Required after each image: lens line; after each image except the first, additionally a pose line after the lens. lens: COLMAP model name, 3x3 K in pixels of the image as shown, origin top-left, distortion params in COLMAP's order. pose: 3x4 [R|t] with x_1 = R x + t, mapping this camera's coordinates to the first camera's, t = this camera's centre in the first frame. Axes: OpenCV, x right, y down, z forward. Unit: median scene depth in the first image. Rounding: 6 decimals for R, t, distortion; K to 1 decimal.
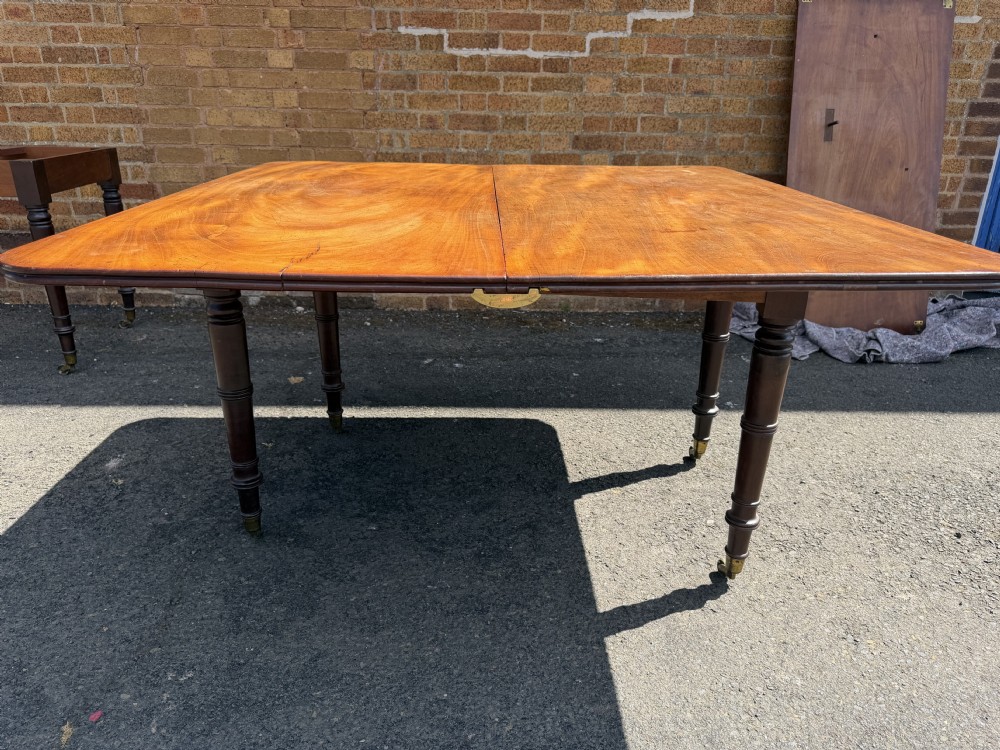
lens RADIAL K [[719.7, 0, 501.0], [0, 719.7, 379.5], [0, 0, 1]] dist [0.005254, -0.013064]
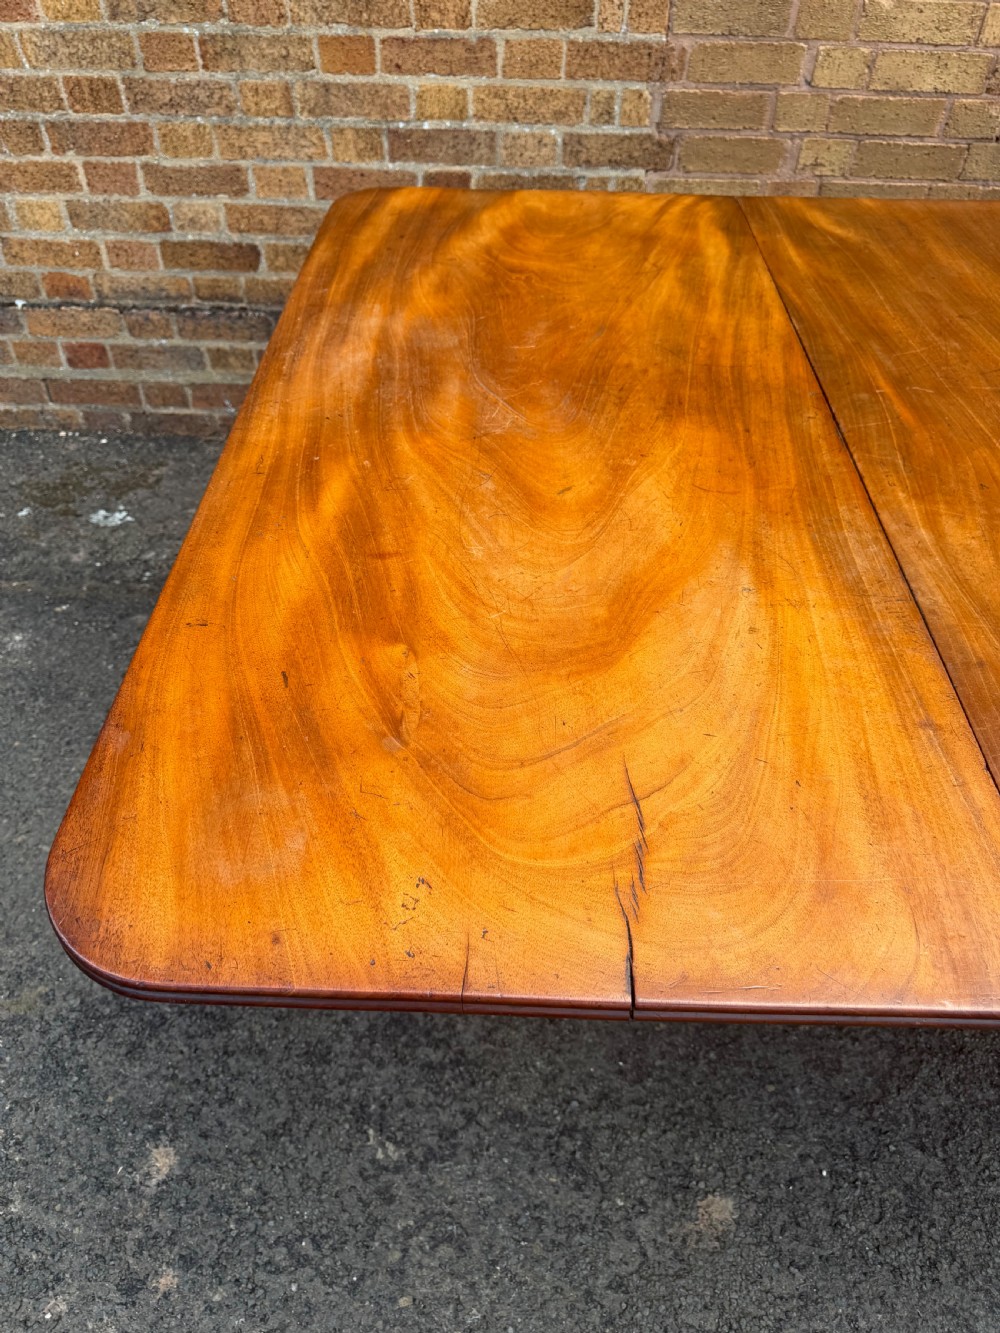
lens RADIAL K [[959.3, 0, 494.1], [0, 959.3, 663.6], [0, 0, 1]] dist [0.005254, -0.013064]
pose [[0.998004, 0.040002, -0.048876, -0.564730], [-0.018906, 0.927585, 0.373135, -0.240191], [0.060263, -0.371466, 0.926489, 0.301458]]
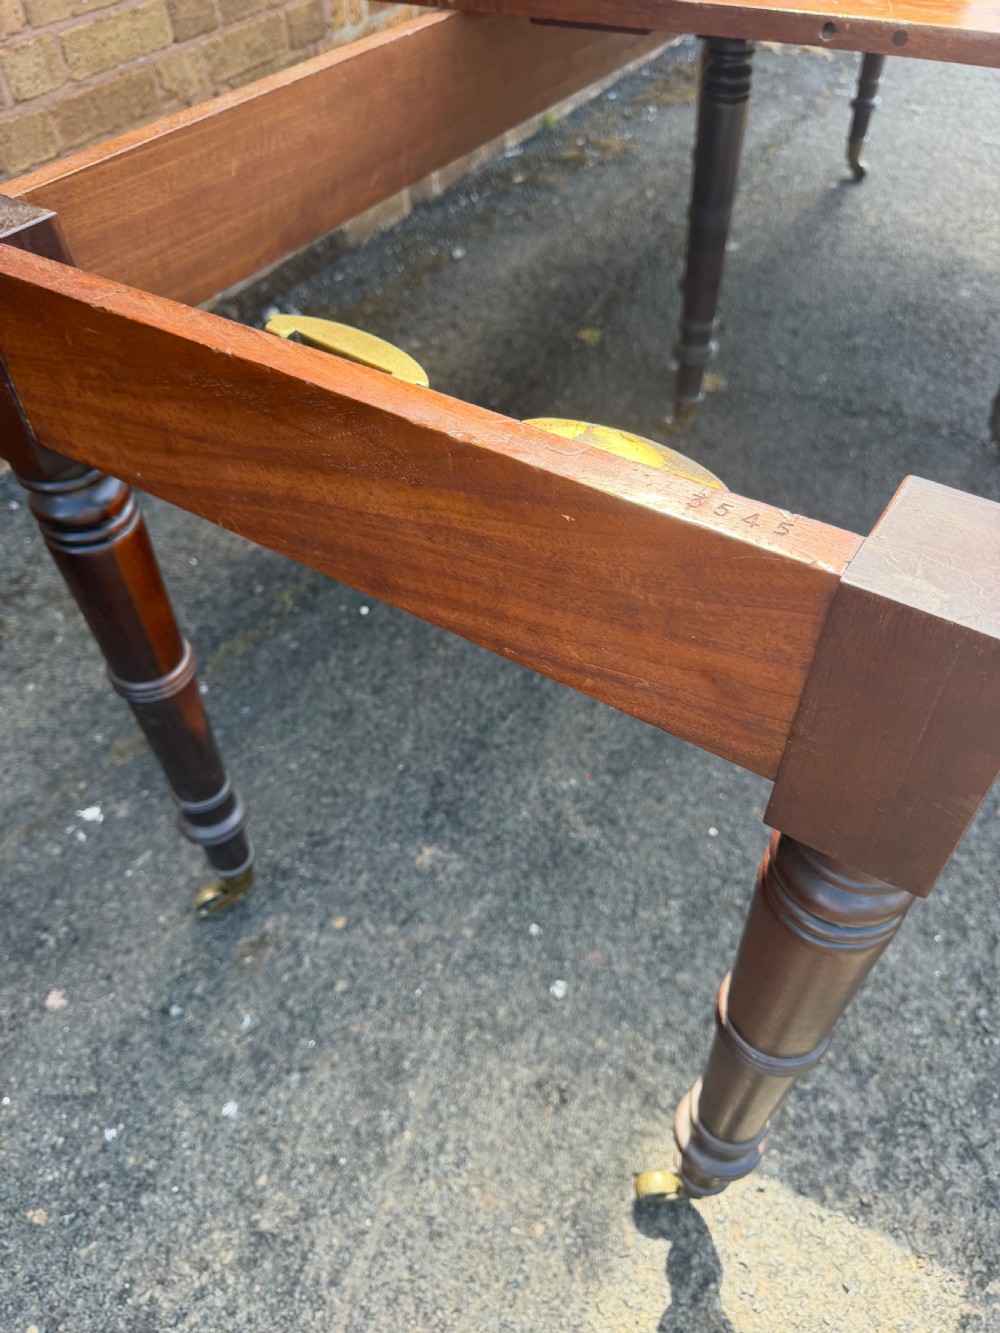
lens RADIAL K [[960.0, 0, 500.0], [0, 960.0, 668.8], [0, 0, 1]] dist [-0.001883, -0.005057]
pose [[0.531008, -0.642851, 0.552062, -0.720982], [0.350801, 0.759826, 0.547360, -0.222560], [-0.771342, -0.096988, 0.628987, 0.543363]]
